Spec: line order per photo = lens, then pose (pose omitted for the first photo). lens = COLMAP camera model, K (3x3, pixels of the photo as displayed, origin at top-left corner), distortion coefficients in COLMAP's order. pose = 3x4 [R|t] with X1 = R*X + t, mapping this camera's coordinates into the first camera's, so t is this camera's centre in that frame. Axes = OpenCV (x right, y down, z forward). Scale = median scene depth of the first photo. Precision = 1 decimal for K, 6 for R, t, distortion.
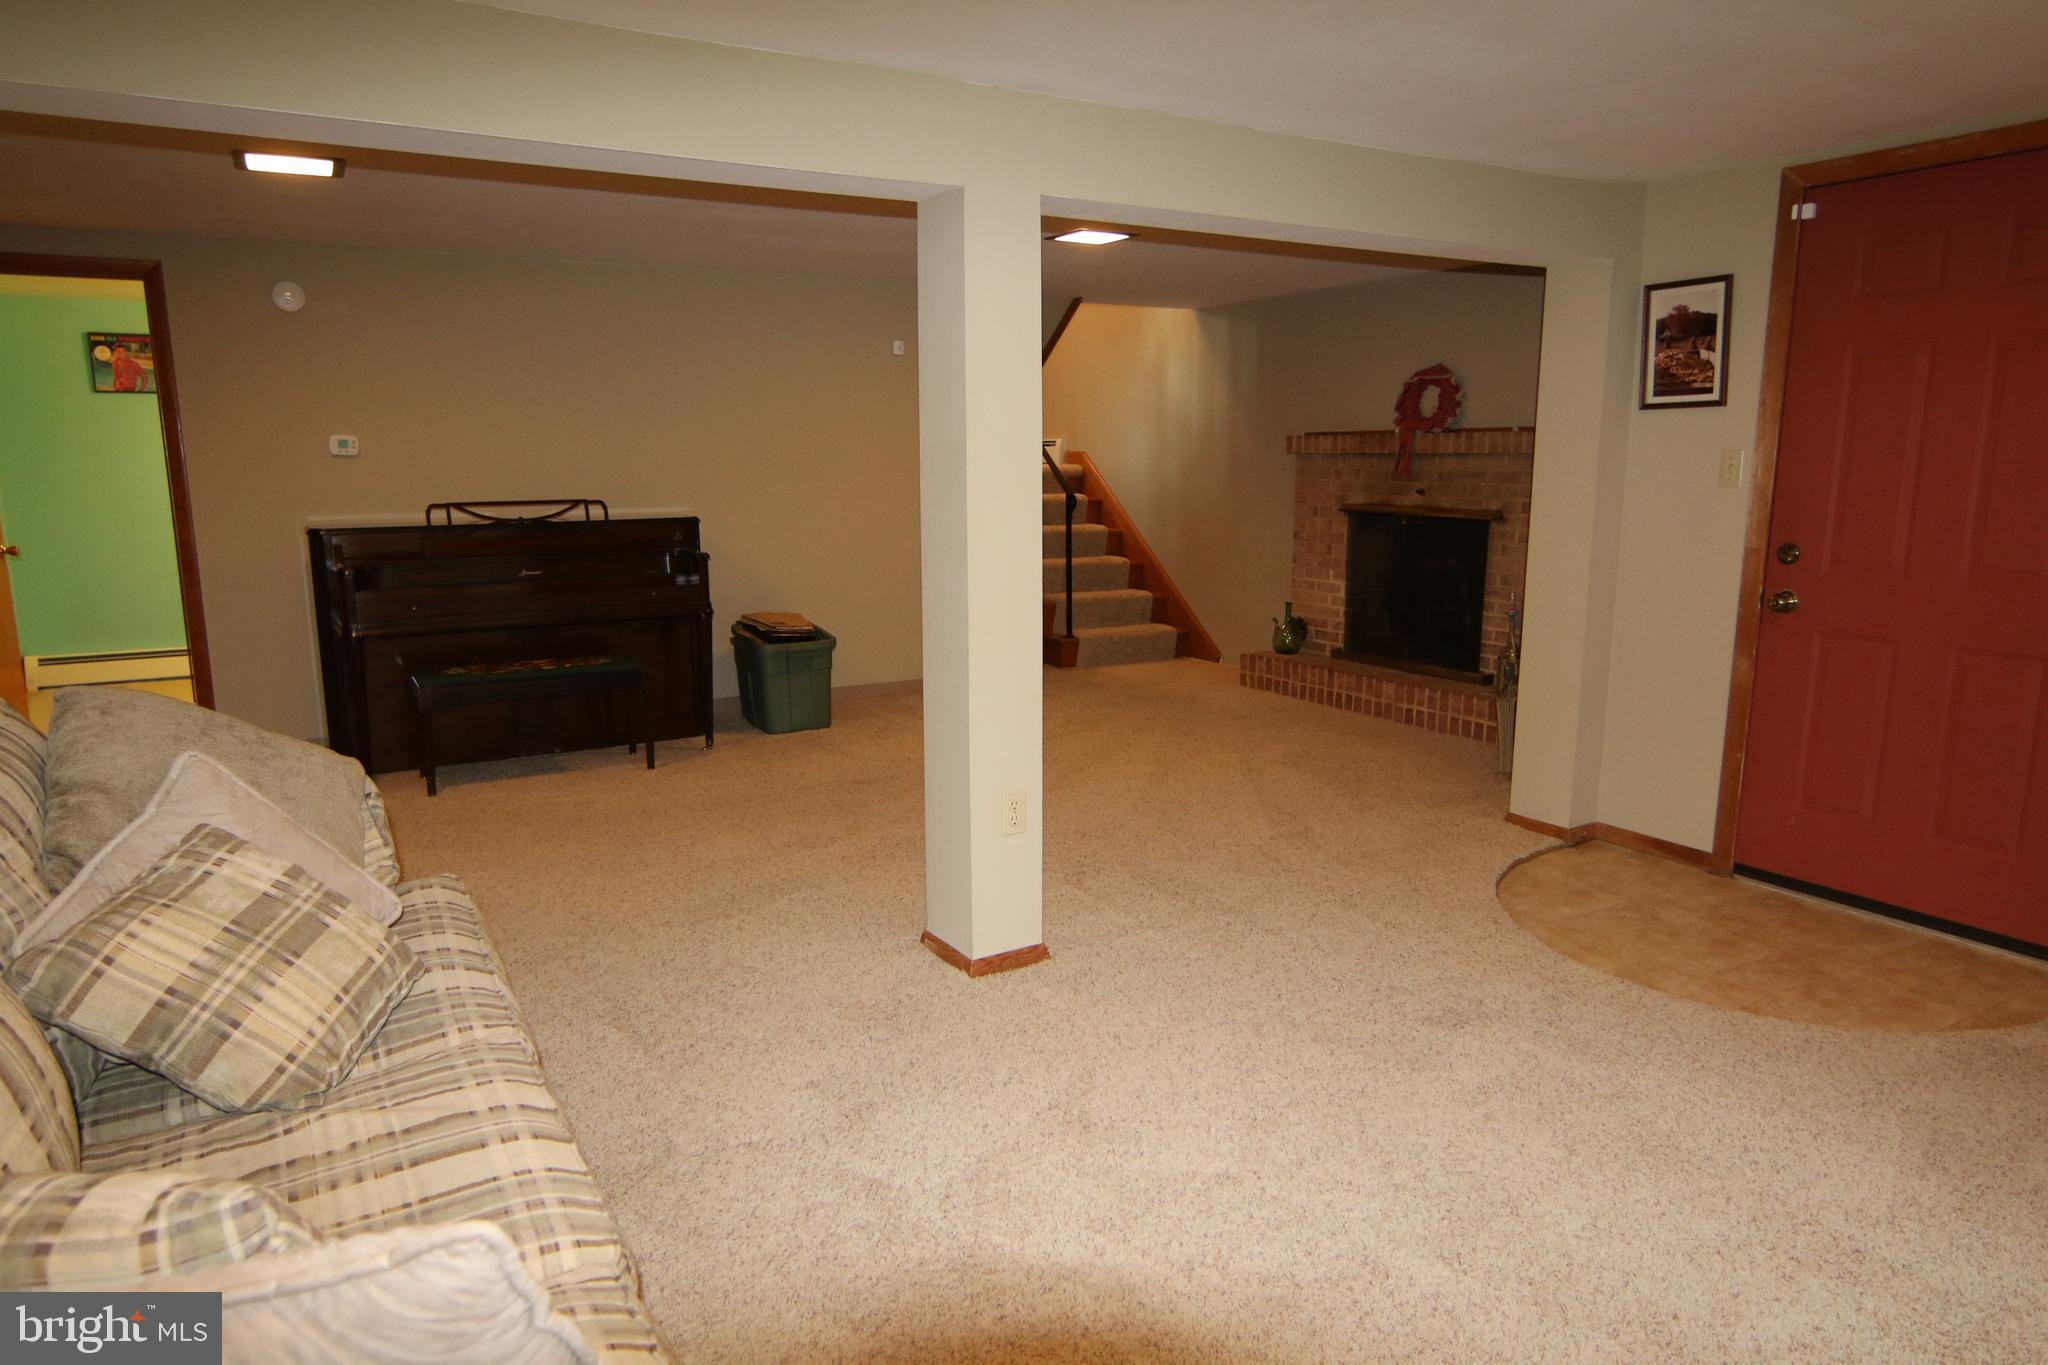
lens RADIAL K [[1295.1, 0, 1022.2], [0, 1295.1, 695.4], [0, 0, 1]] dist [-0.020337, 0.007723]
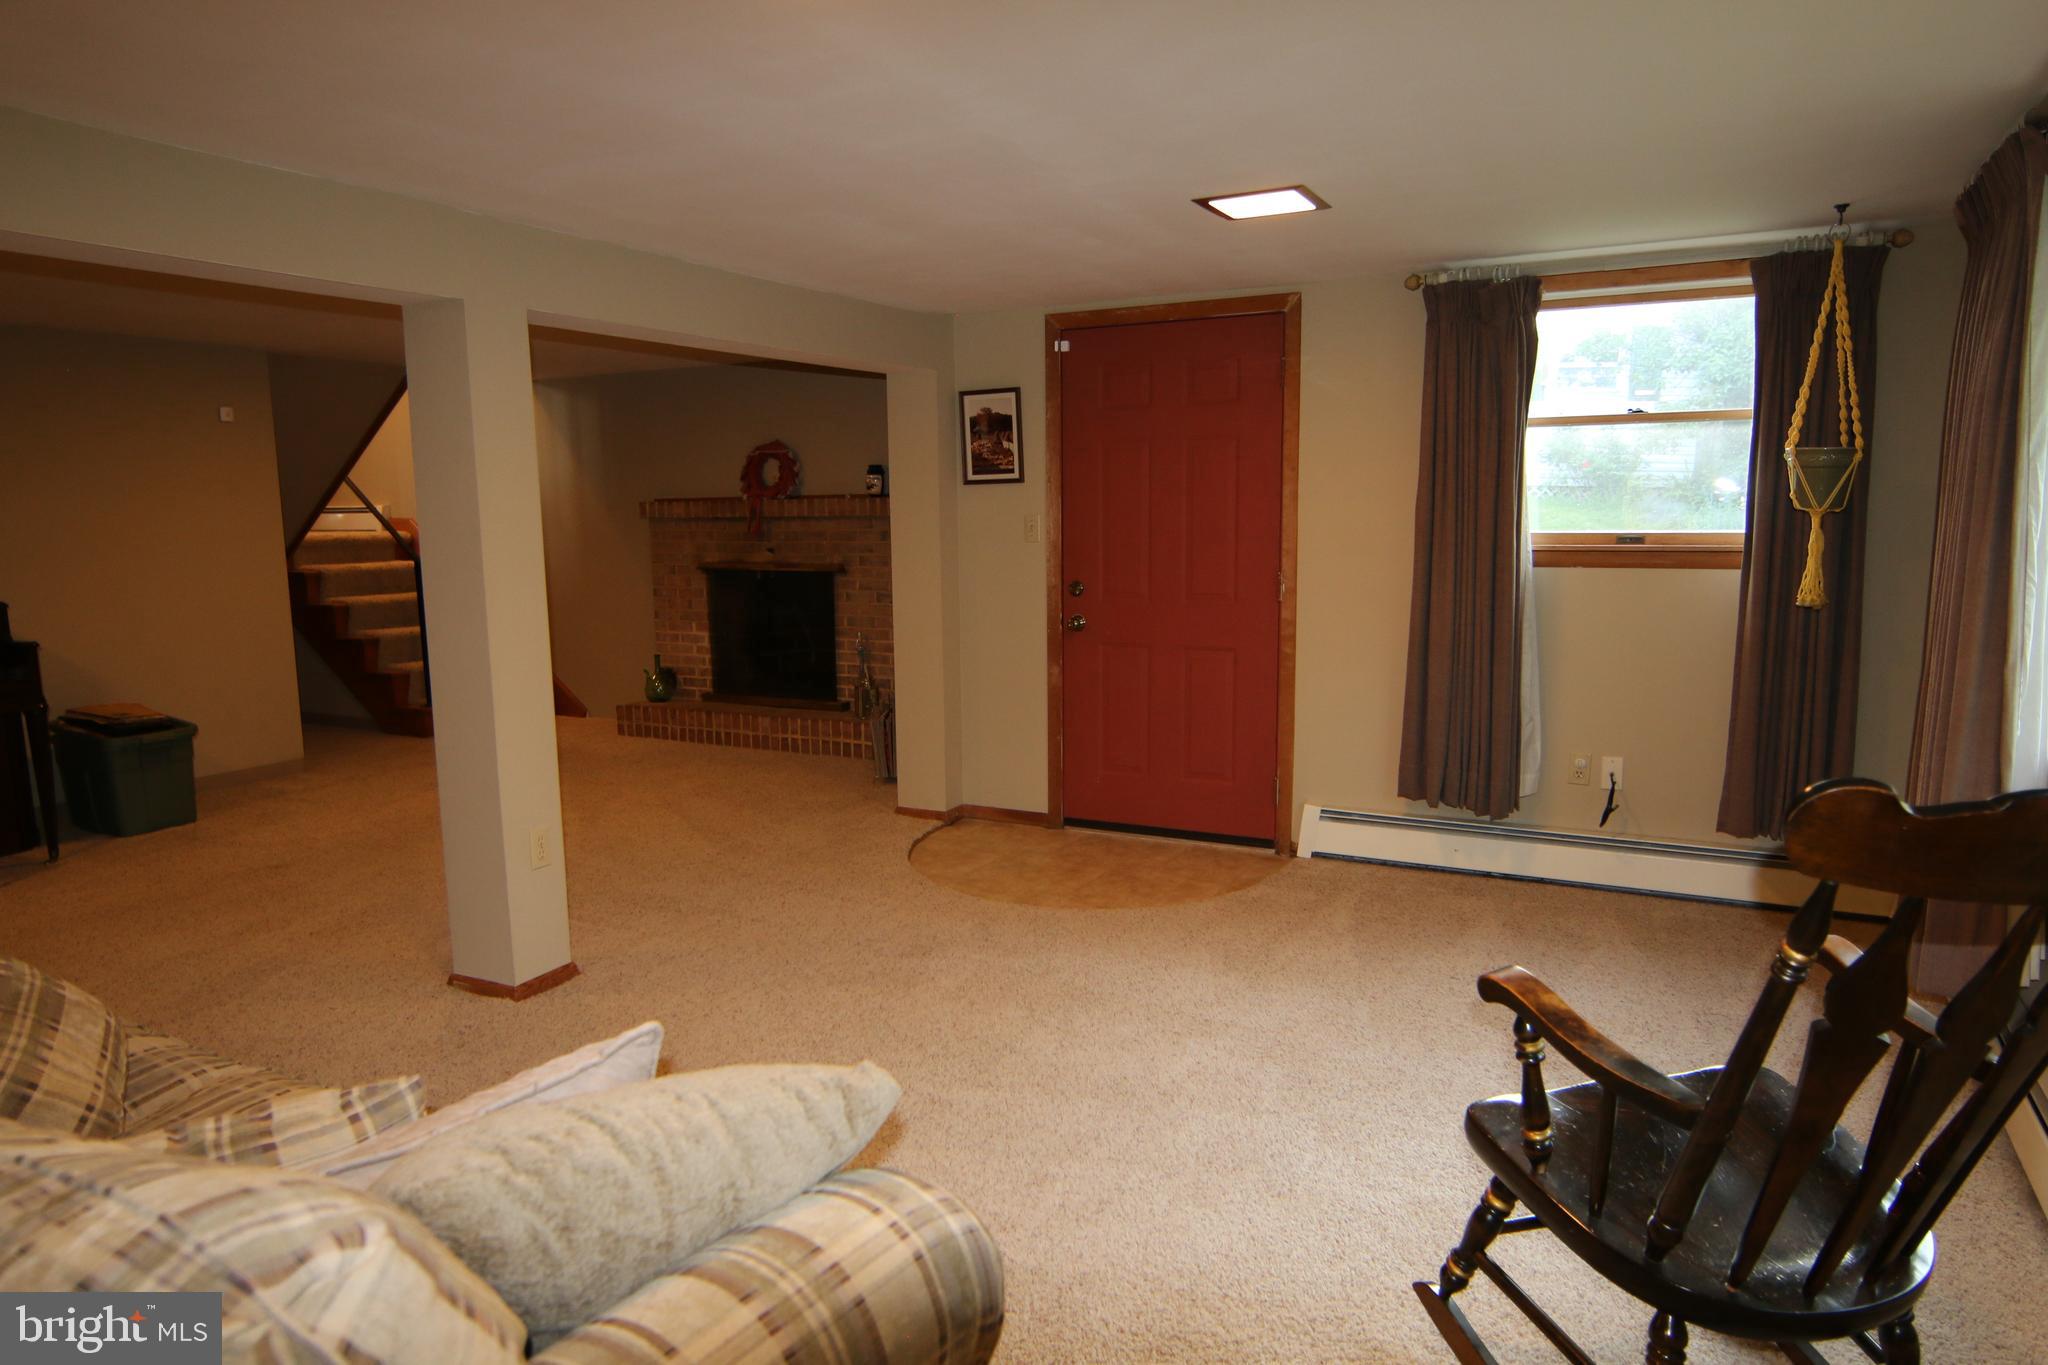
lens RADIAL K [[1295.1, 0, 1027.3], [0, 1295.1, 693.7], [0, 0, 1]] dist [-0.020337, 0.007723]
pose [[0.847276, -0.084681, 0.524360, -0.147037], [0.107155, 0.994163, -0.012593, 0.011195], [-0.520232, 0.066858, 0.851404, -0.118734]]
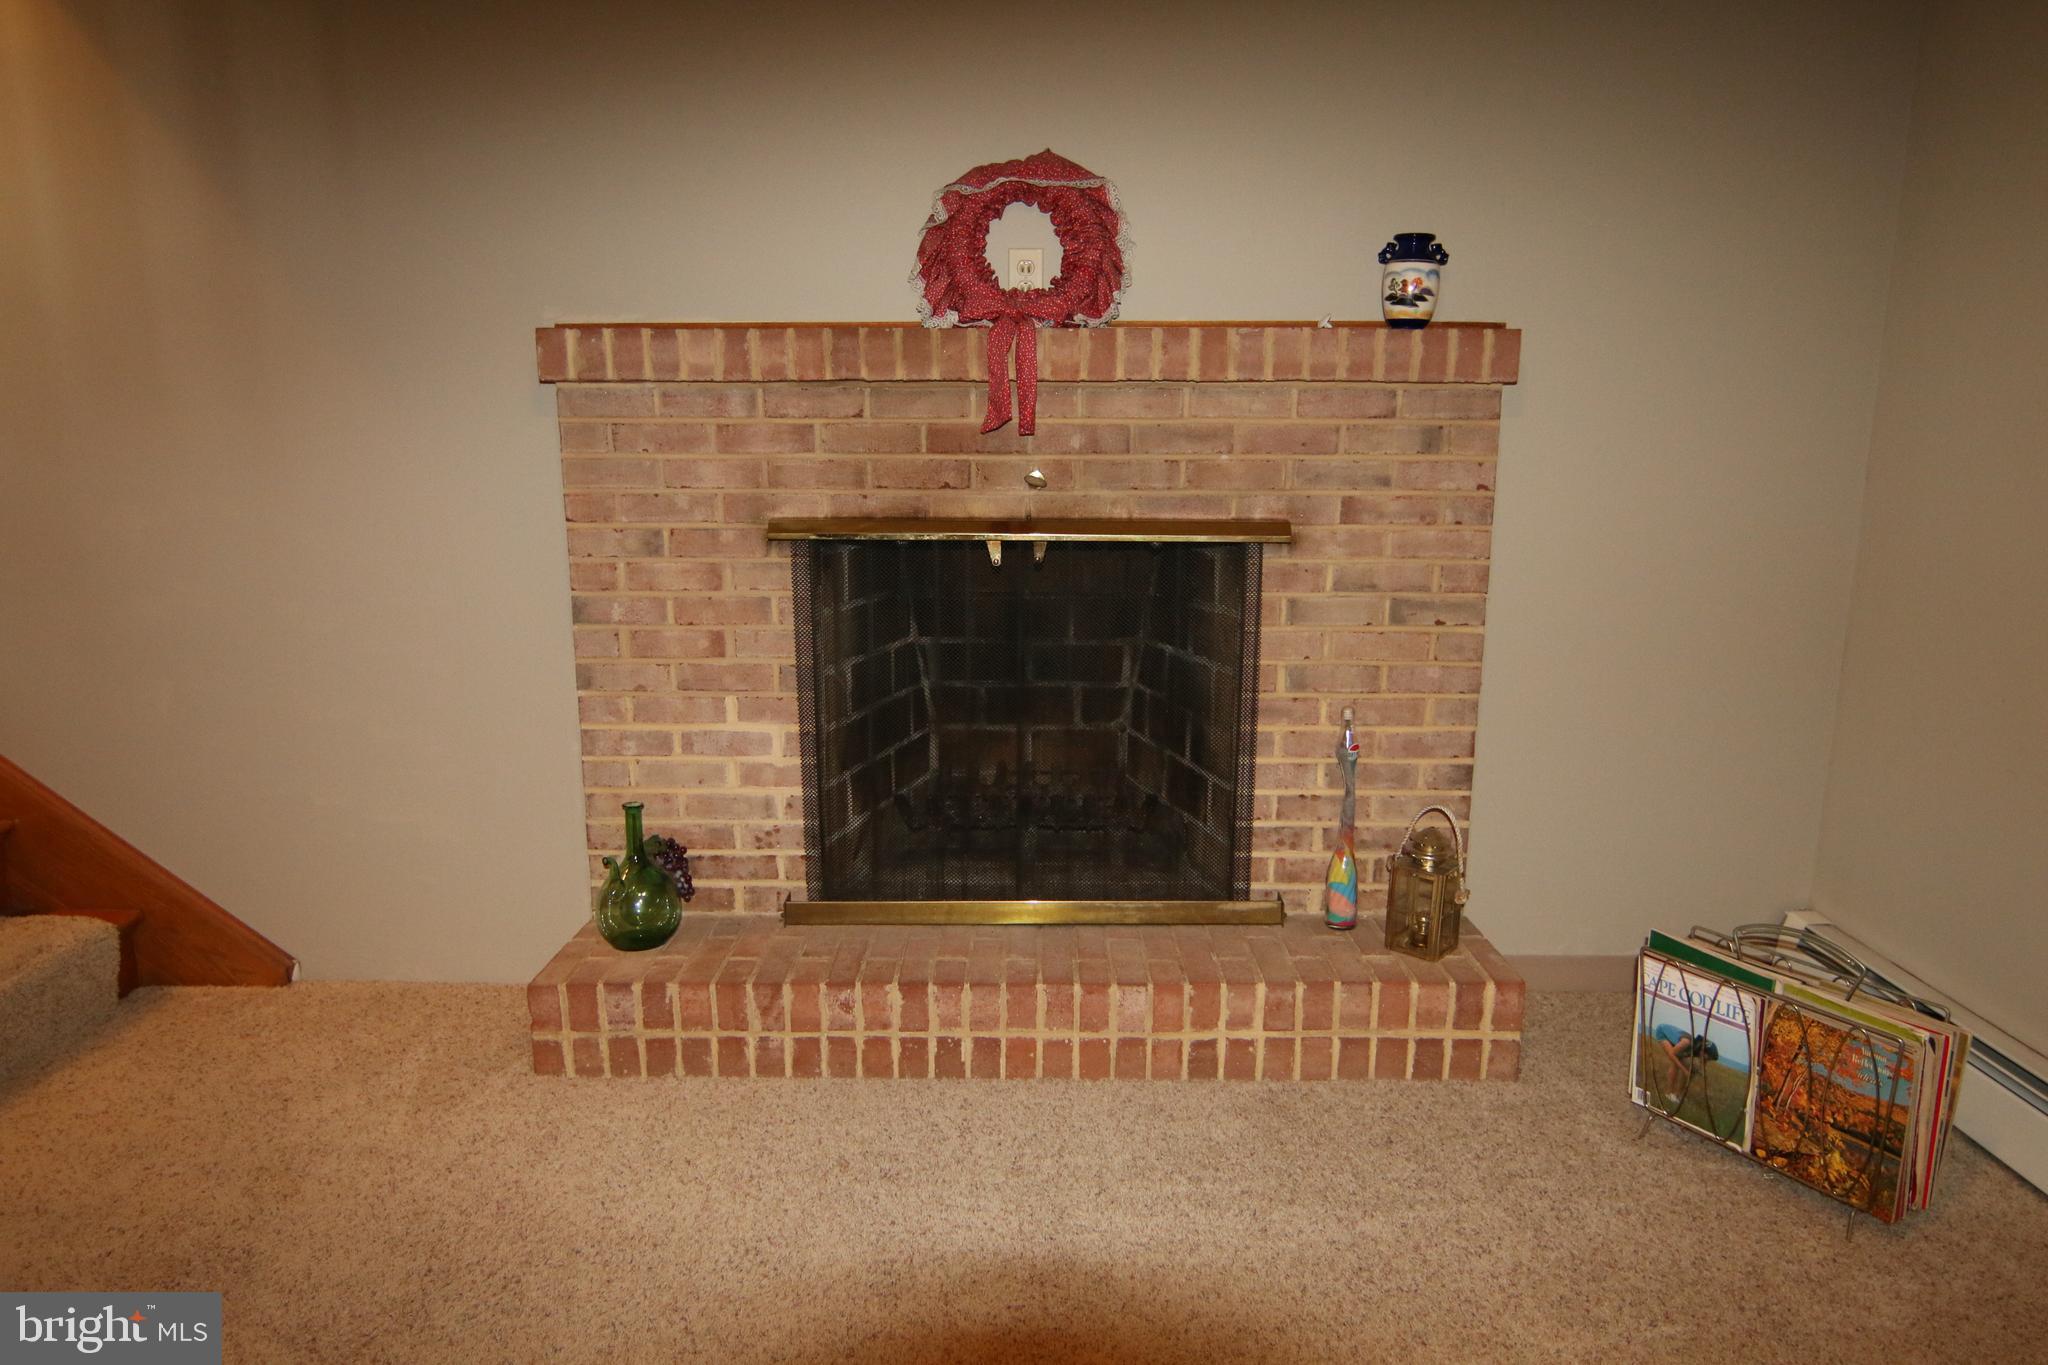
lens RADIAL K [[1295.1, 0, 1025.2], [0, 1295.1, 669.3], [0, 0, 1]] dist [-0.020337, 0.007723]
pose [[0.514441, -0.137434, 0.846441, -0.046978], [0.155430, 0.985668, 0.065574, -0.164503], [-0.843322, 0.097829, 0.528429, 1.035001]]
